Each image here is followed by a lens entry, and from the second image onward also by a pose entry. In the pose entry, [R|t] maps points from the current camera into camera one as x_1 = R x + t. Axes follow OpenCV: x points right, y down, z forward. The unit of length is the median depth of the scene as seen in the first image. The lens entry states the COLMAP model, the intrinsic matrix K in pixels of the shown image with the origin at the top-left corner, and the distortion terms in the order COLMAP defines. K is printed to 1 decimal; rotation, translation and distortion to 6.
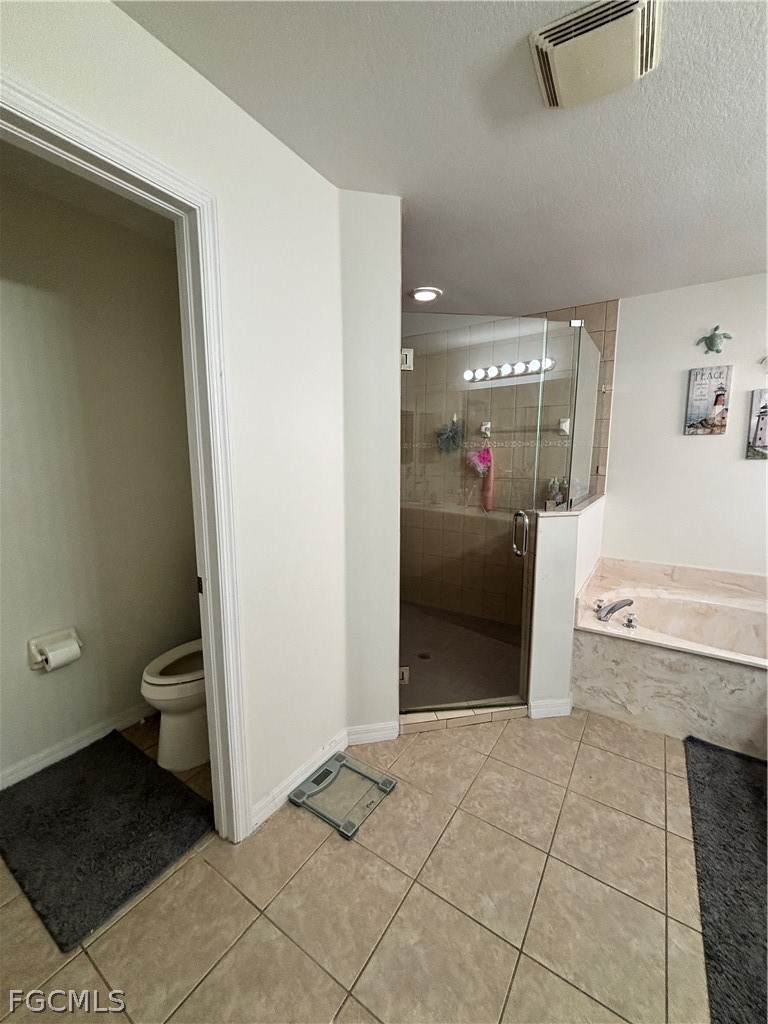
lens RADIAL K [[414.7, 0, 383.8], [0, 414.7, 512.2], [0, 0, 1]] dist [0.003876, 0.000048]
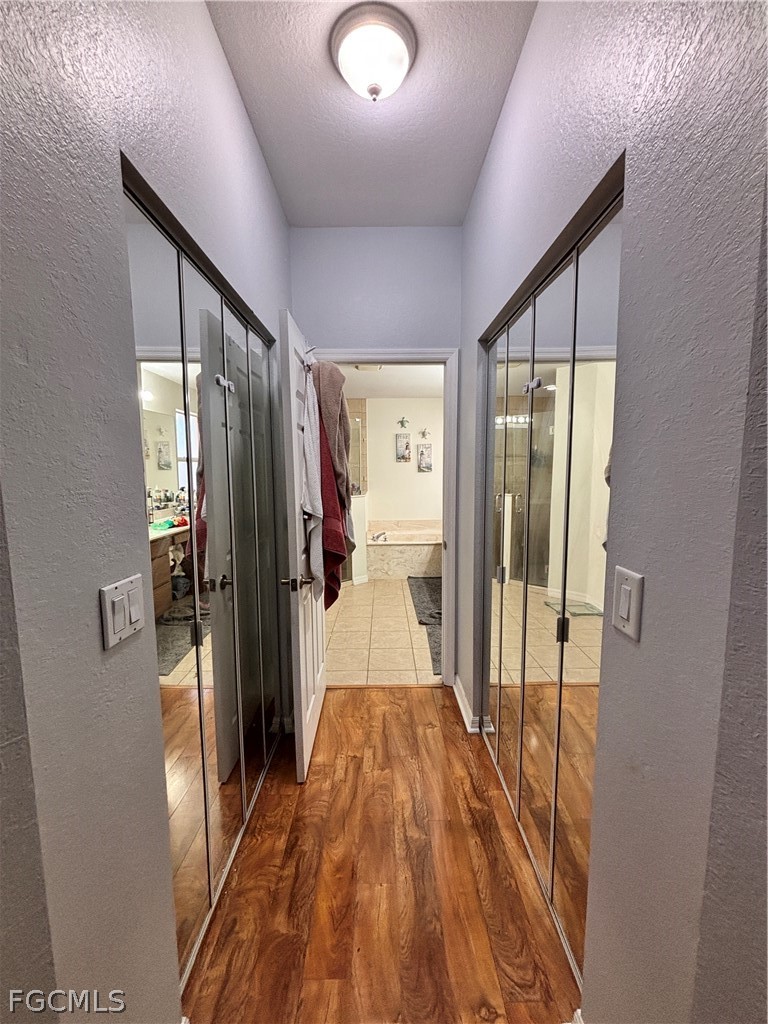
lens RADIAL K [[414.7, 0, 386.4], [0, 414.7, 513.0], [0, 0, 1]] dist [0.003876, 0.000048]
pose [[0.826995, -0.068029, 0.558077, -0.816335], [0.088274, 0.996052, -0.009392, 0.145385], [-0.555235, 0.057031, 0.829736, -1.120107]]
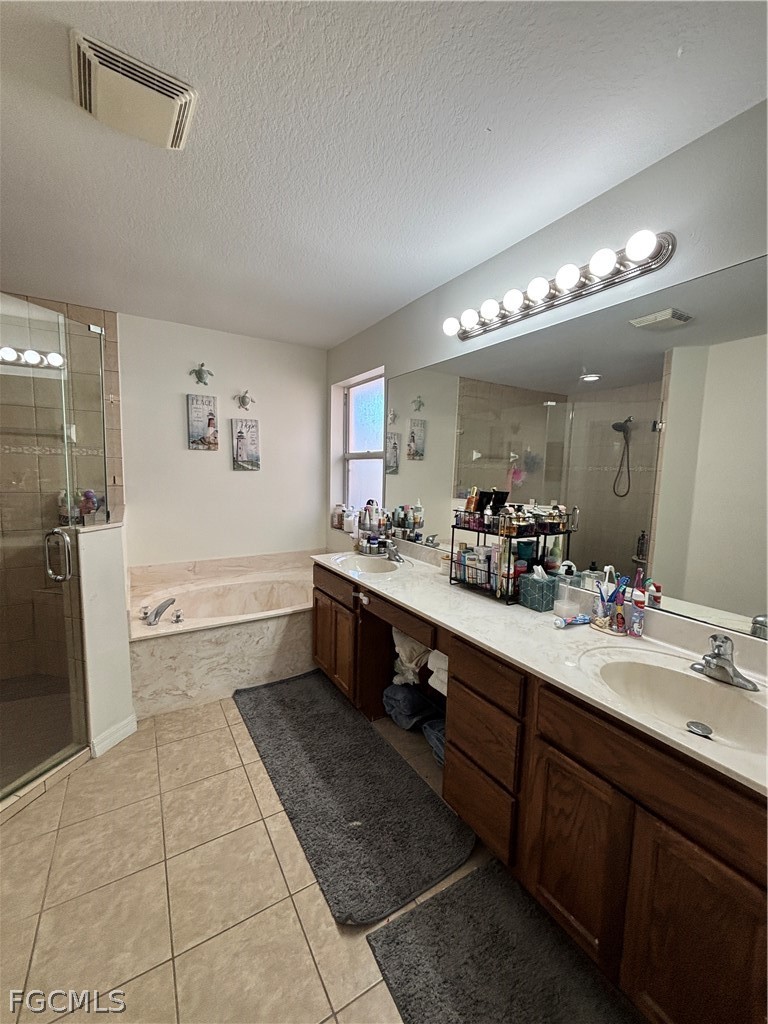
lens RADIAL K [[414.7, 0, 388.1], [0, 414.7, 511.3], [0, 0, 1]] dist [0.003876, 0.000048]
pose [[0.416884, -0.083493, 0.905117, -0.159815], [0.107252, 0.993335, 0.042232, -0.001732], [-0.902610, 0.079469, 0.423060, 0.012589]]
